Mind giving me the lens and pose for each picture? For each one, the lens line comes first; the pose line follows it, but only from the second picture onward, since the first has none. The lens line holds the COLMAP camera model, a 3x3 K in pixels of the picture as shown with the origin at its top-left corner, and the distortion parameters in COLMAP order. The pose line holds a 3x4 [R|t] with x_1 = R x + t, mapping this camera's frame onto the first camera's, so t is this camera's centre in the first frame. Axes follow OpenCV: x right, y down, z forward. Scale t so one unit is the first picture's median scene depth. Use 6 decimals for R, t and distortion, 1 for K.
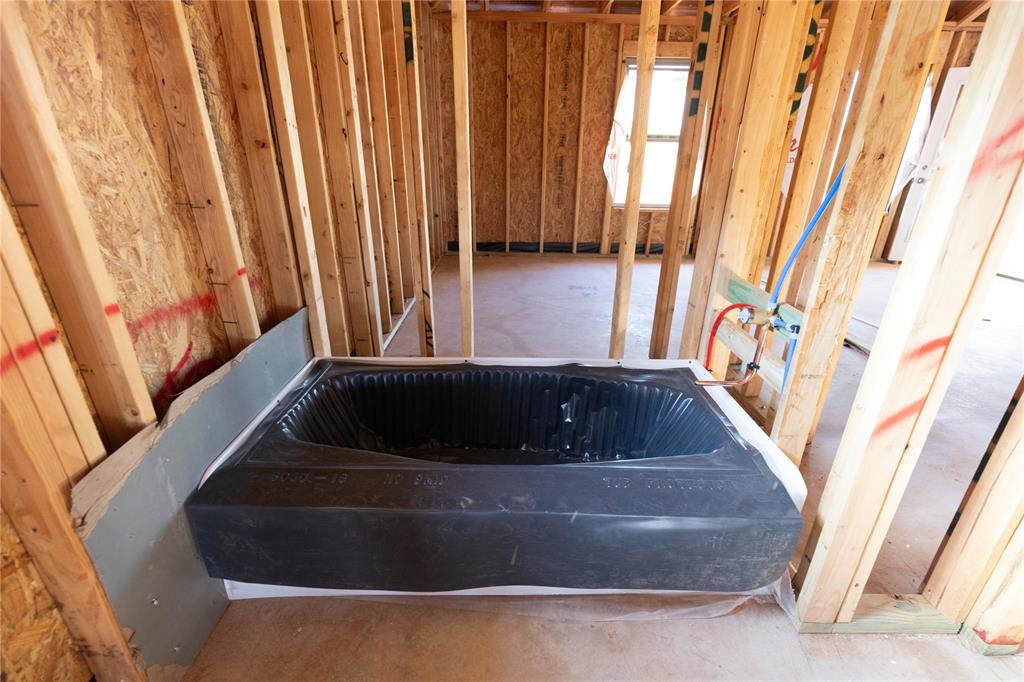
lens RADIAL K [[461.8, 0, 513.9], [0, 461.8, 354.5], [0, 0, 1]] dist [-0.000287, -0.000419]
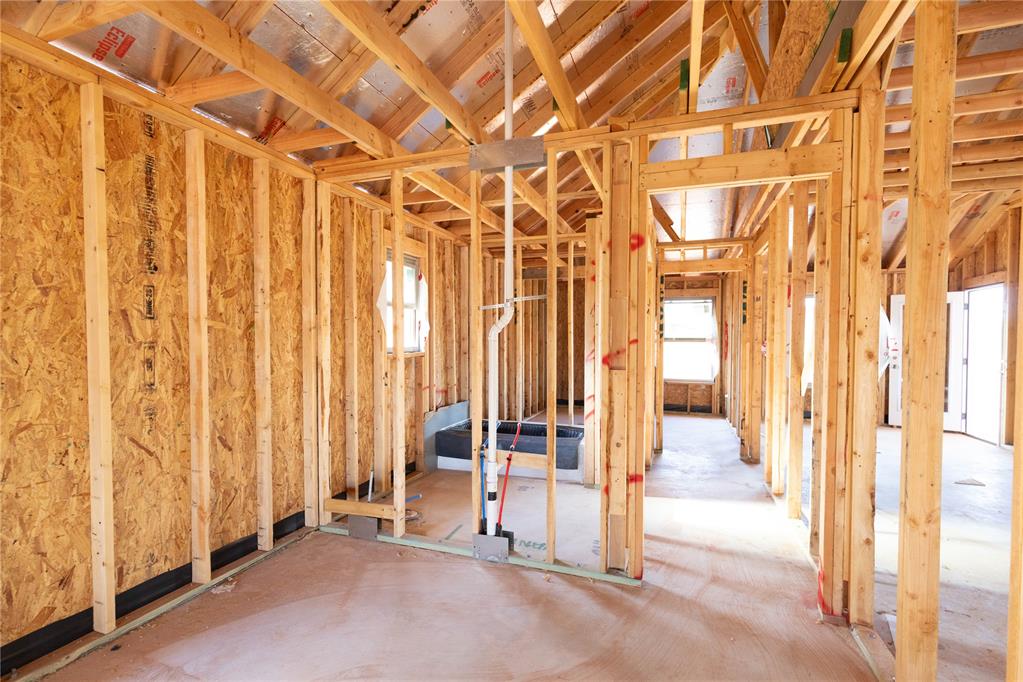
lens RADIAL K [[482.6, 0, 511.2], [0, 482.6, 354.8], [0, 0, 1]] dist [0.000448, -0.000009]
pose [[0.940054, 0.001564, -0.341022, 0.308777], [-0.128148, 0.928322, -0.348992, 0.236639], [0.316032, 0.371773, 0.872874, -0.621592]]
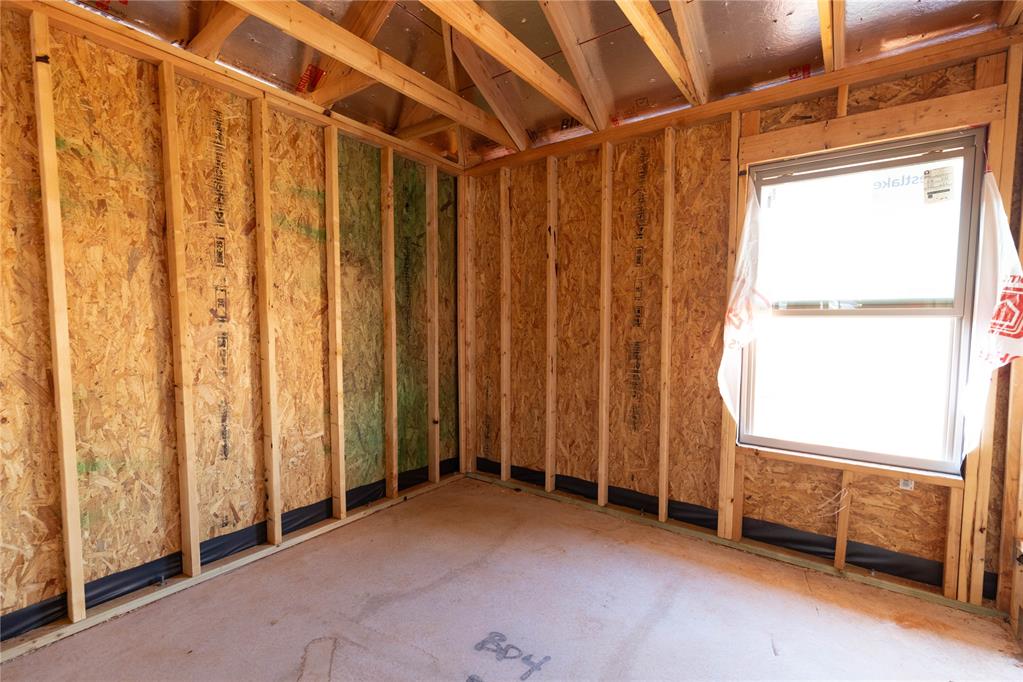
lens RADIAL K [[461.3, 0, 513.4], [0, 461.3, 354.5], [0, 0, 1]] dist [-0.000287, -0.000419]
pose [[0.800408, 0.030010, -0.598704, 0.324976], [-0.229923, 0.937730, -0.260381, -0.241471], [0.553608, 0.346067, 0.757466, 0.511466]]
